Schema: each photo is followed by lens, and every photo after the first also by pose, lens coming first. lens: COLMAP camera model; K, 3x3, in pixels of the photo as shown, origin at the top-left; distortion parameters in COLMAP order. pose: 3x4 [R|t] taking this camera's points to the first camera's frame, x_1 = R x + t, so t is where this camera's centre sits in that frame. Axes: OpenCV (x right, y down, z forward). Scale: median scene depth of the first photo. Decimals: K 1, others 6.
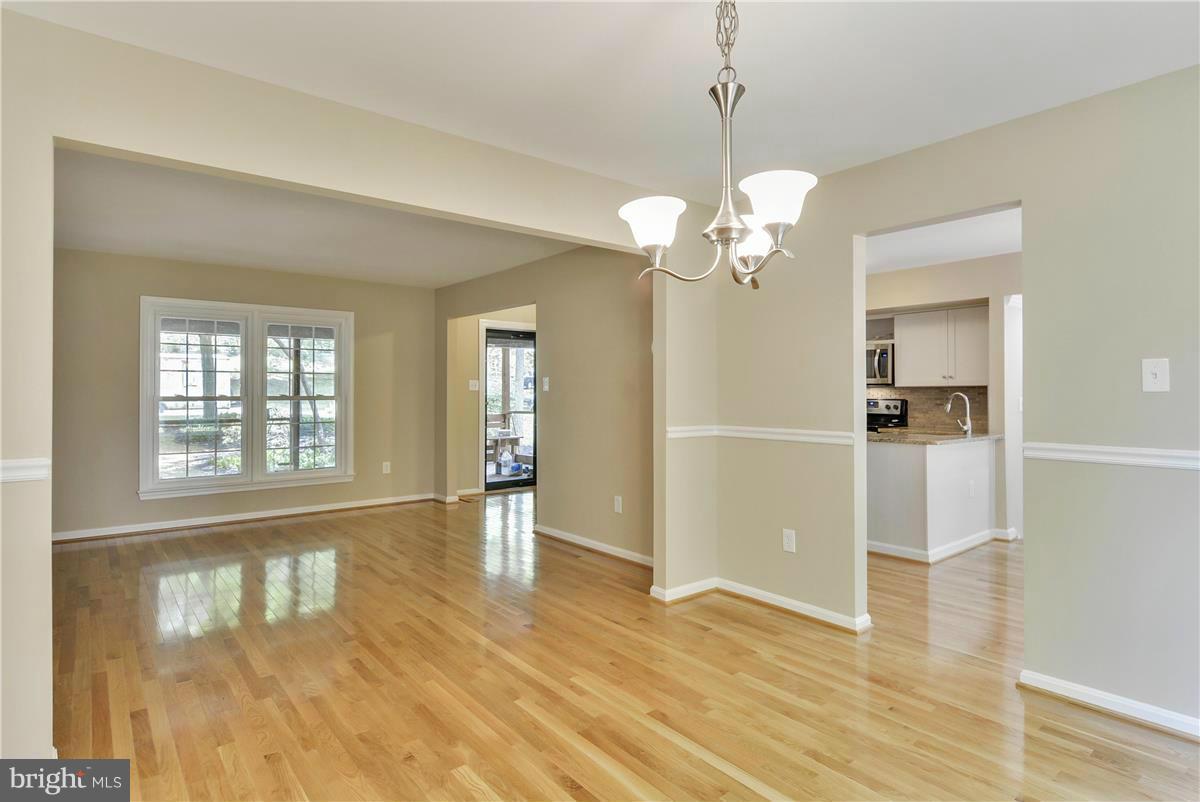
lens RADIAL K [[638.7, 0, 603.6], [0, 638.7, 395.6], [0, 0, 1]] dist [0.004159, 0.000960]
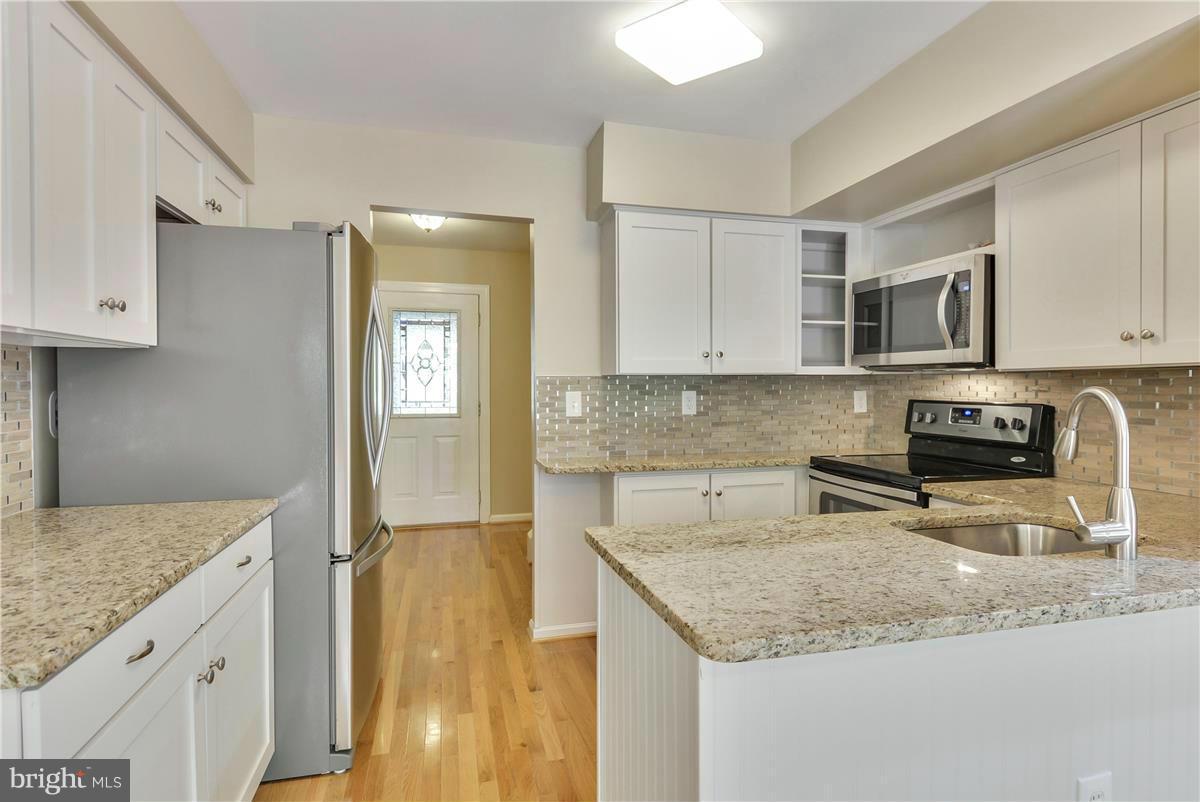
lens RADIAL K [[638.7, 0, 602.1], [0, 638.7, 393.8], [0, 0, 1]] dist [0.004159, 0.000960]
pose [[0.913429, 0.001290, -0.406996, 0.387361], [0.001918, 0.999970, 0.007473, -0.003502], [0.406993, -0.007606, 0.913399, 0.551722]]
